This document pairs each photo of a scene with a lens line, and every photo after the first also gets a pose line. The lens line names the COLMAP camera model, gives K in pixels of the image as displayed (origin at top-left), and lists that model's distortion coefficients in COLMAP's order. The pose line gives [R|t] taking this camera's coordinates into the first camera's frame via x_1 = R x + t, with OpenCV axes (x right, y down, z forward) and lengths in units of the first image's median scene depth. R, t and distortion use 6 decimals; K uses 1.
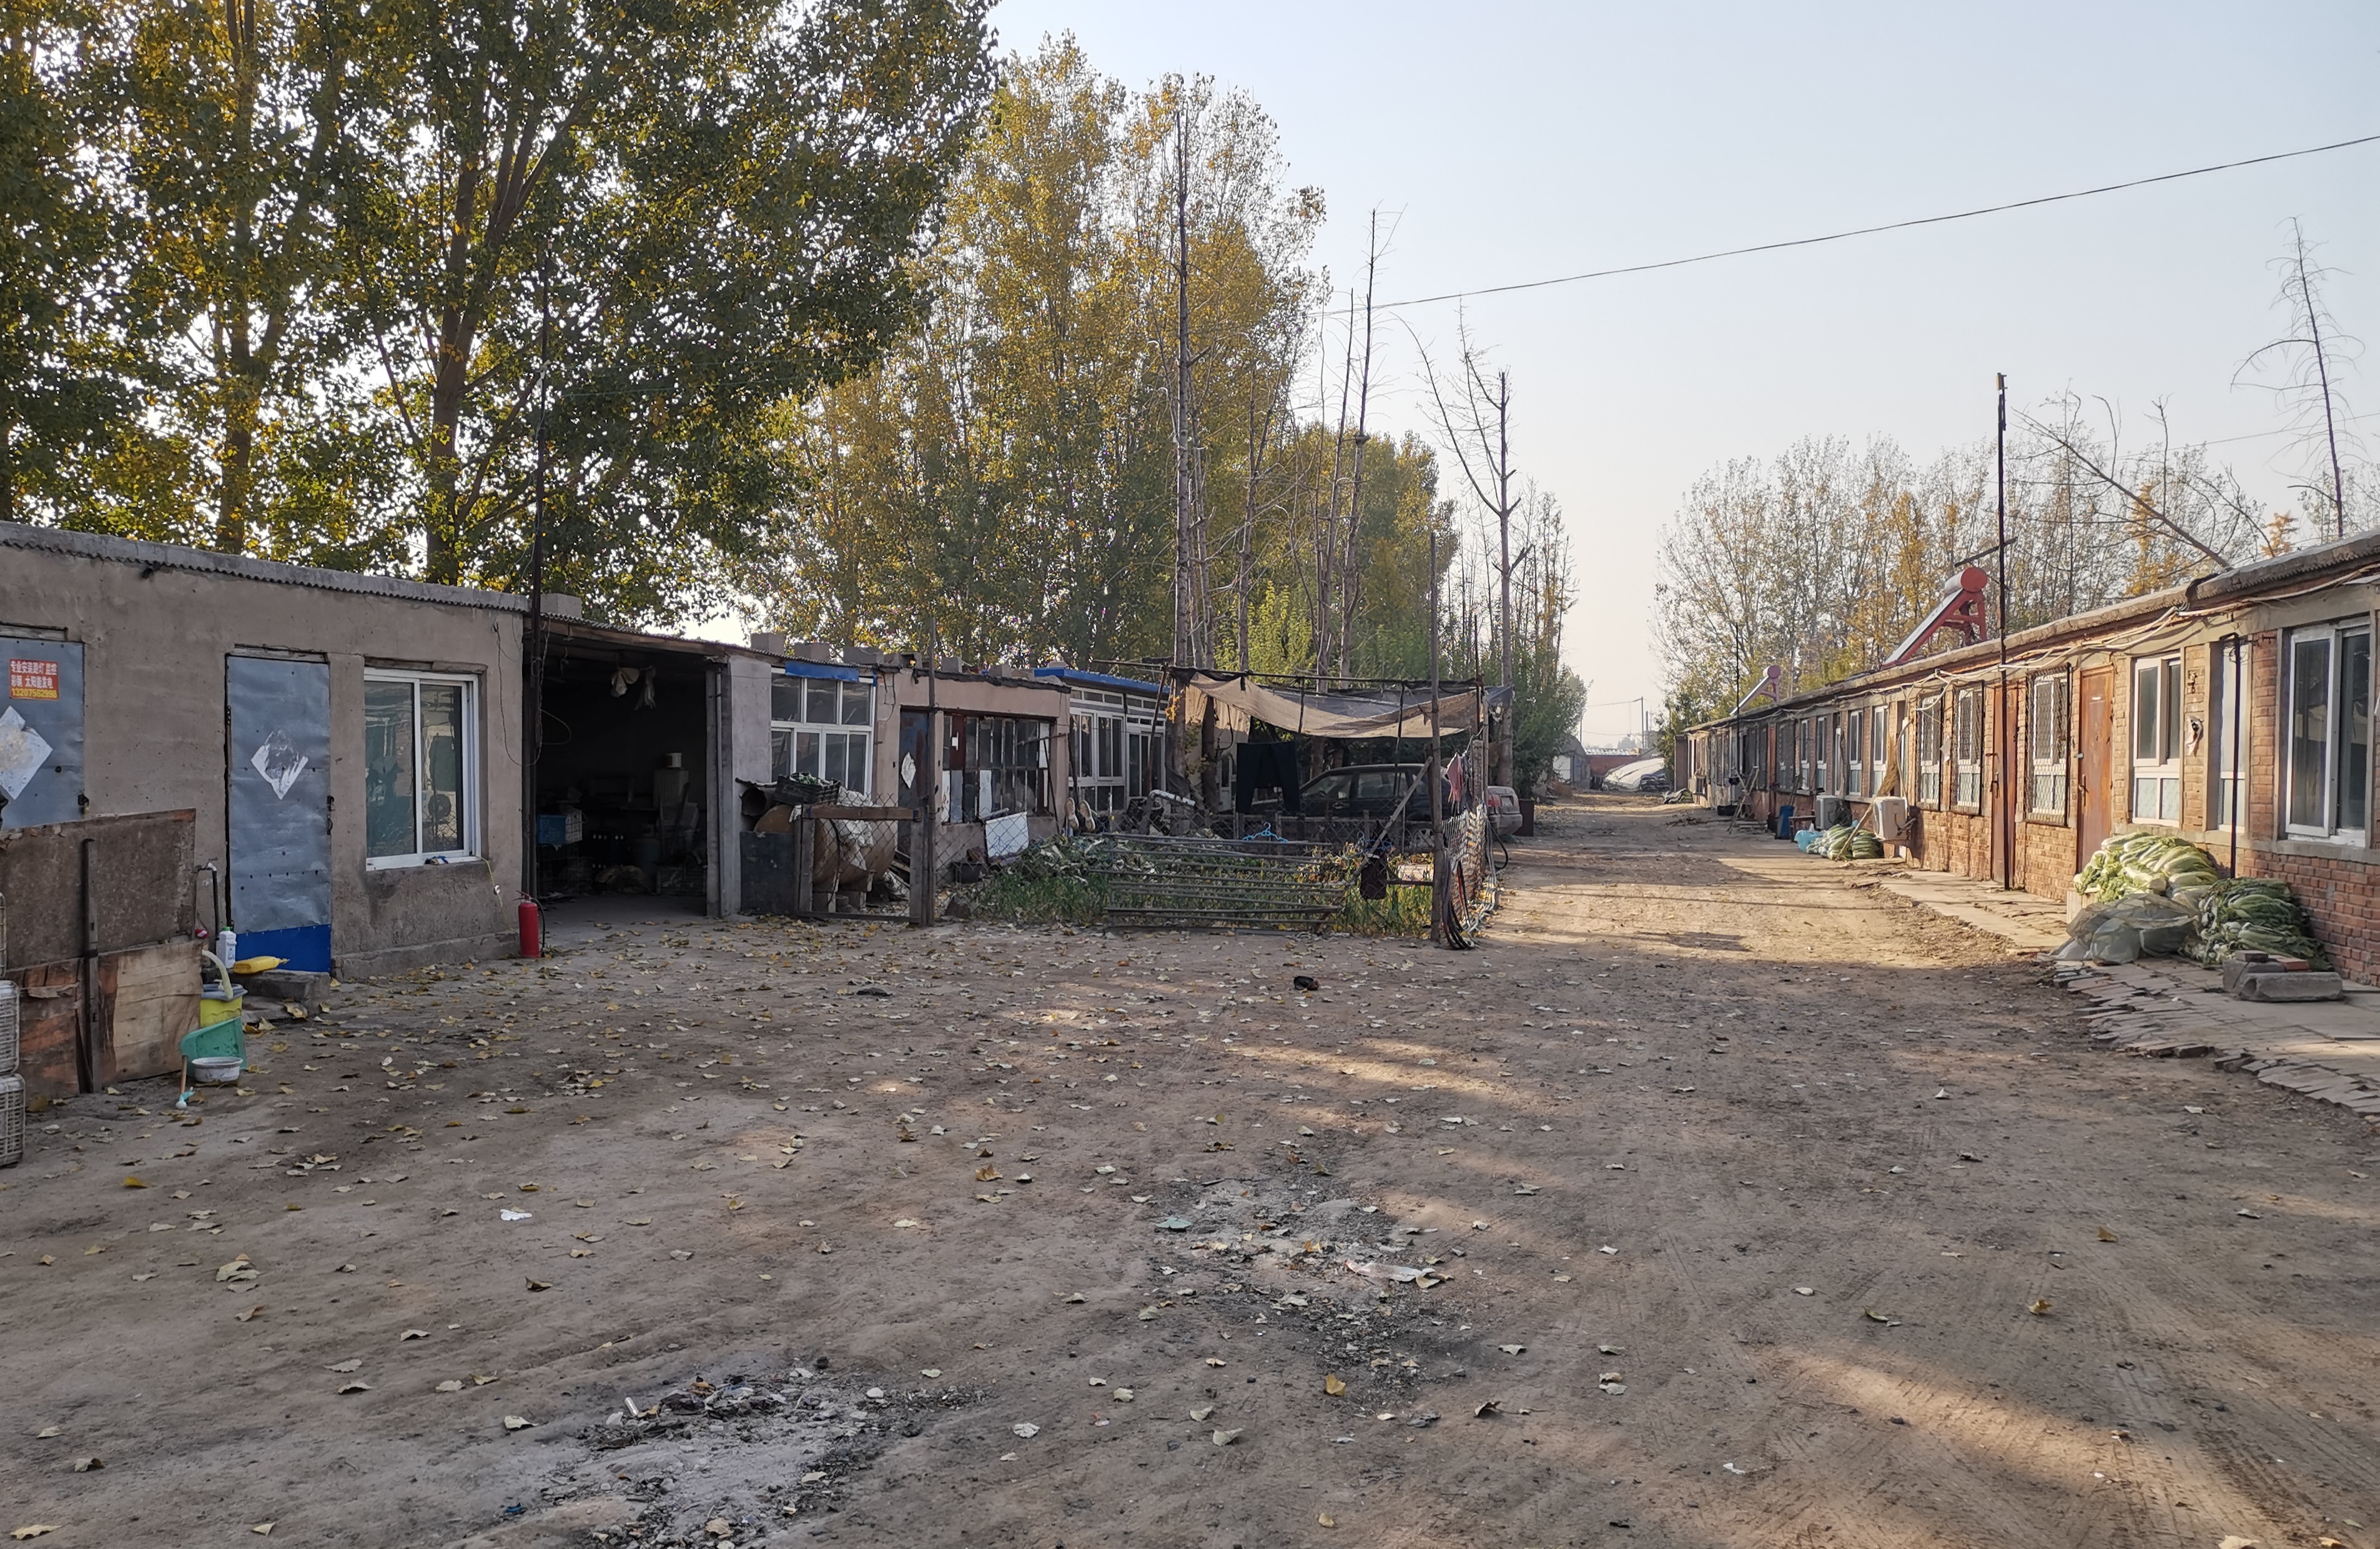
lens RADIAL K [[1904.9, 0, 1187.2], [0, 1904.9, 822.3], [0, 0, 1]] dist [0.044183, -0.010051]
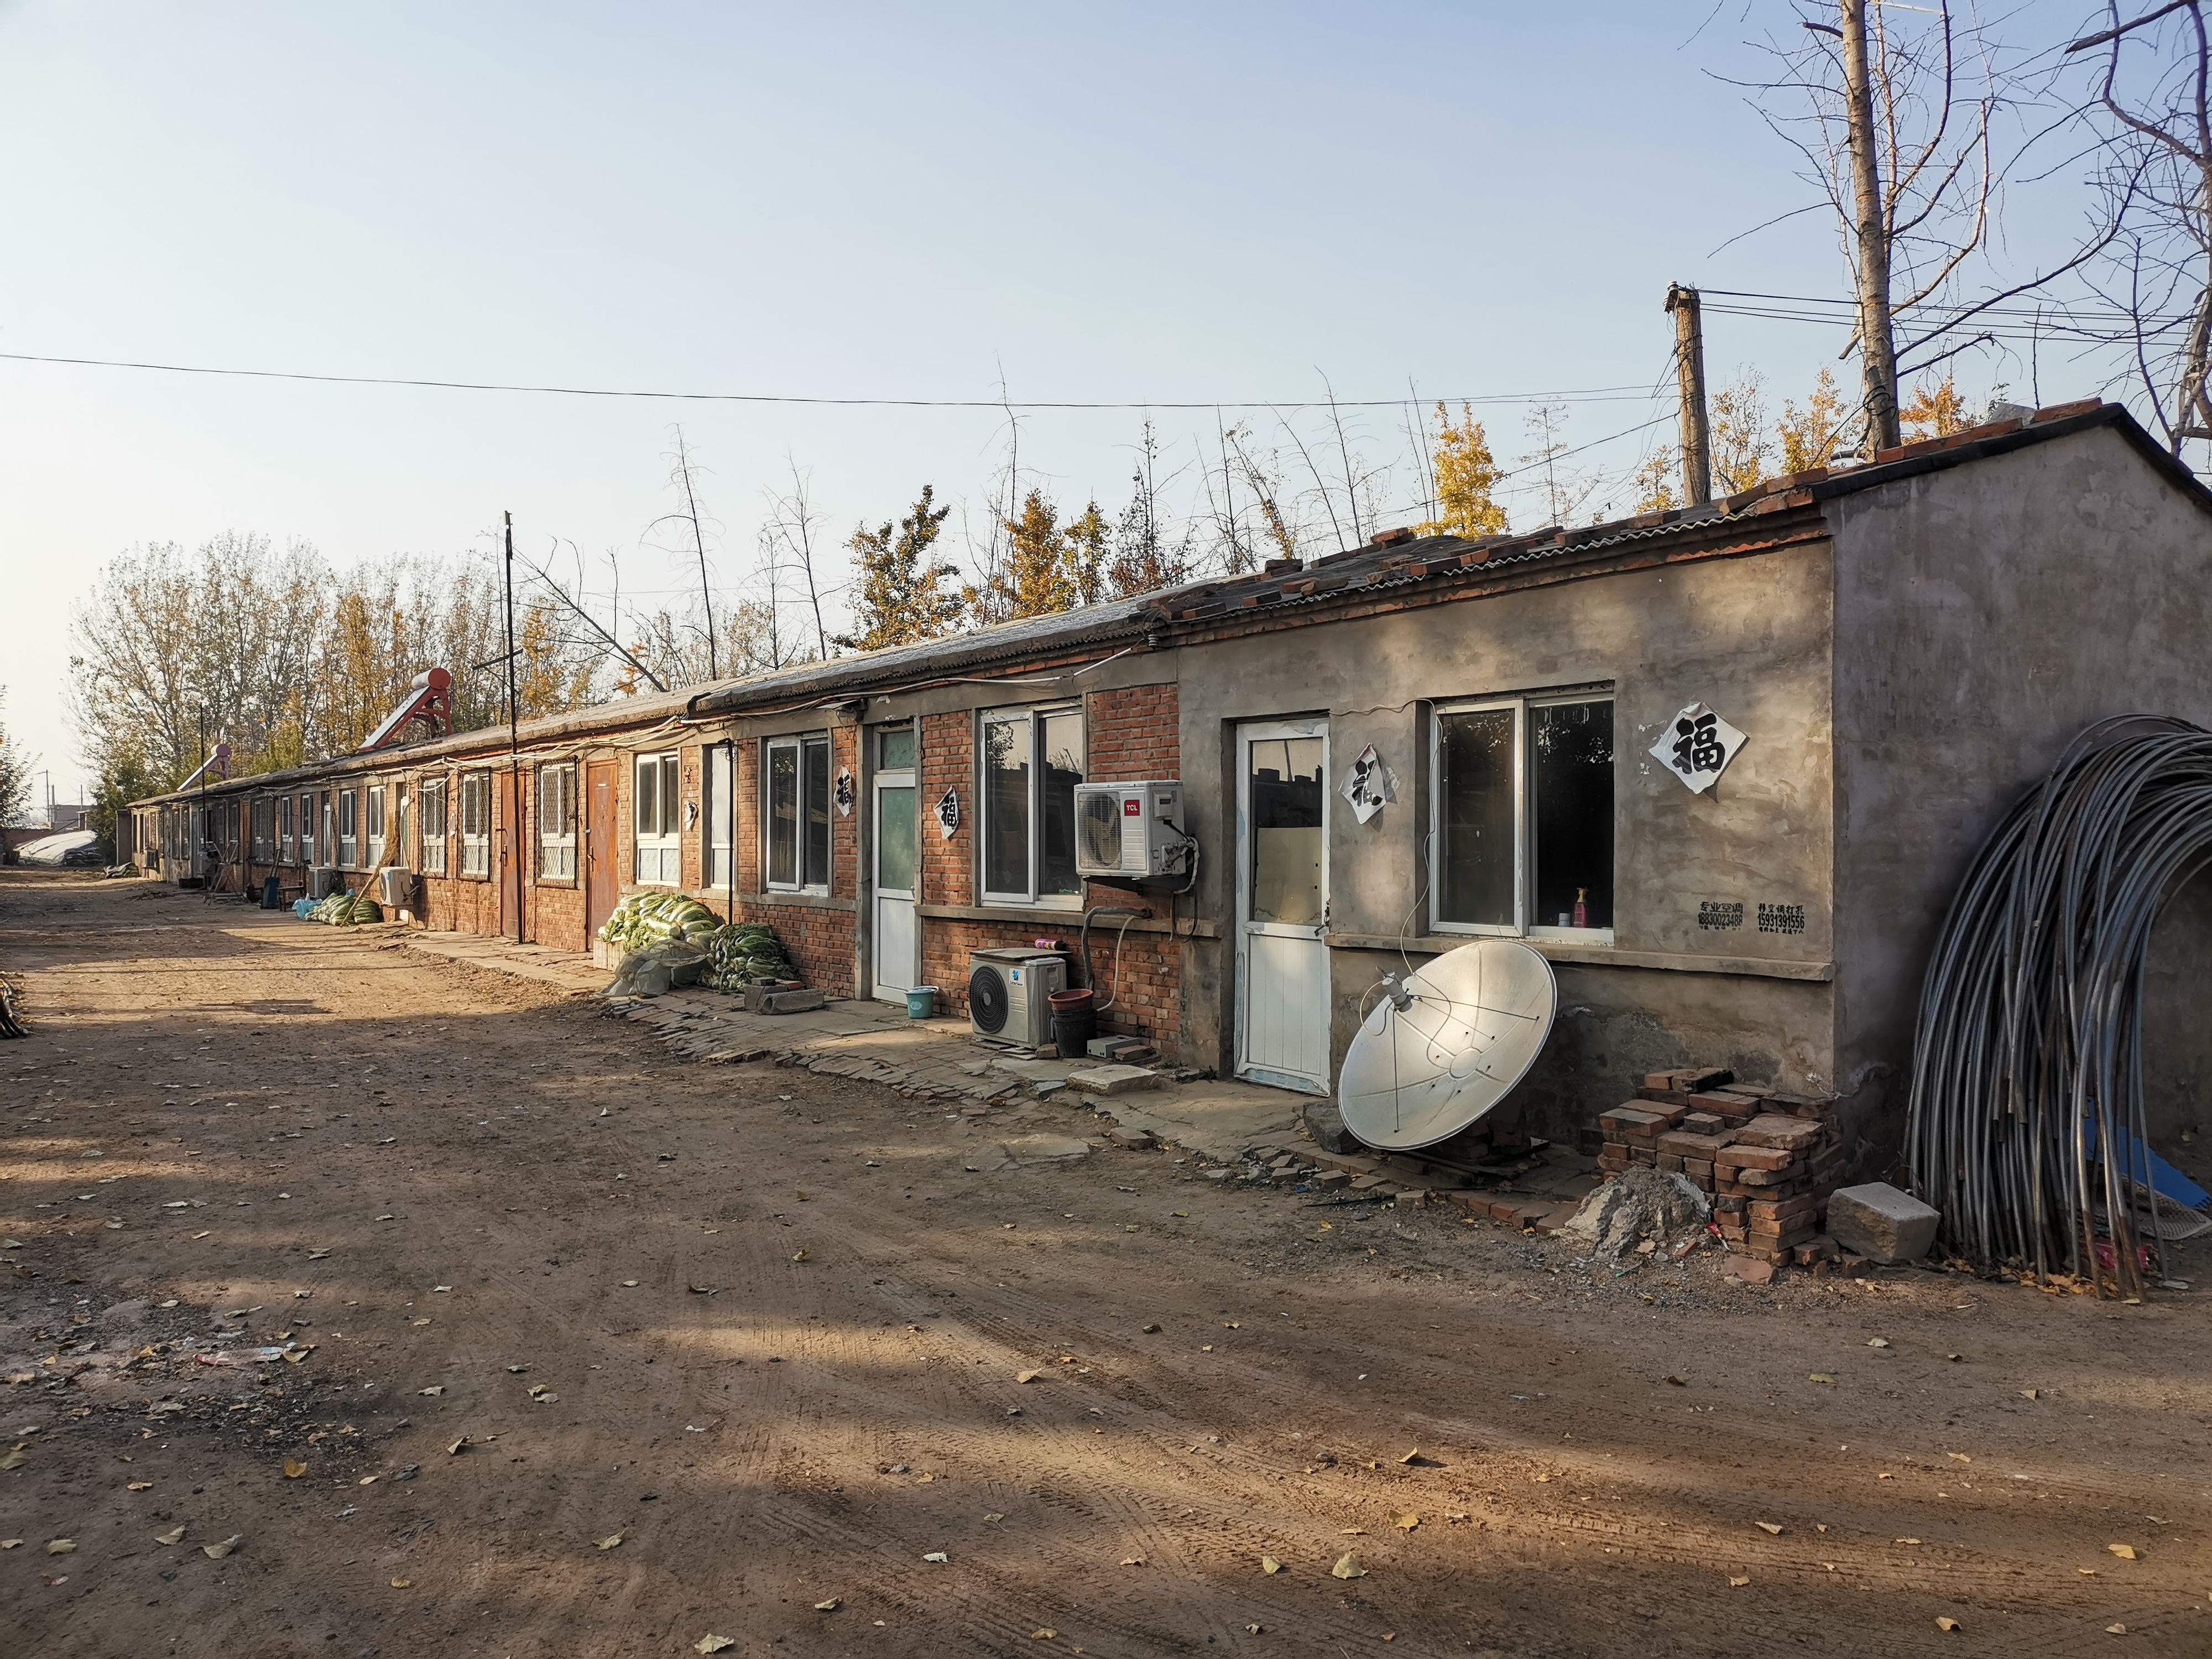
lens RADIAL K [[1671.8, 0, 1112.1], [0, 1671.8, 824.4], [0, 0, 1]] dist [0.056101, -0.026977]
pose [[0.666075, 0.000611, 0.745885, -0.113464], [0.027021, 0.999323, -0.024949, -0.002758], [-0.745395, 0.036773, 0.665608, 0.030580]]
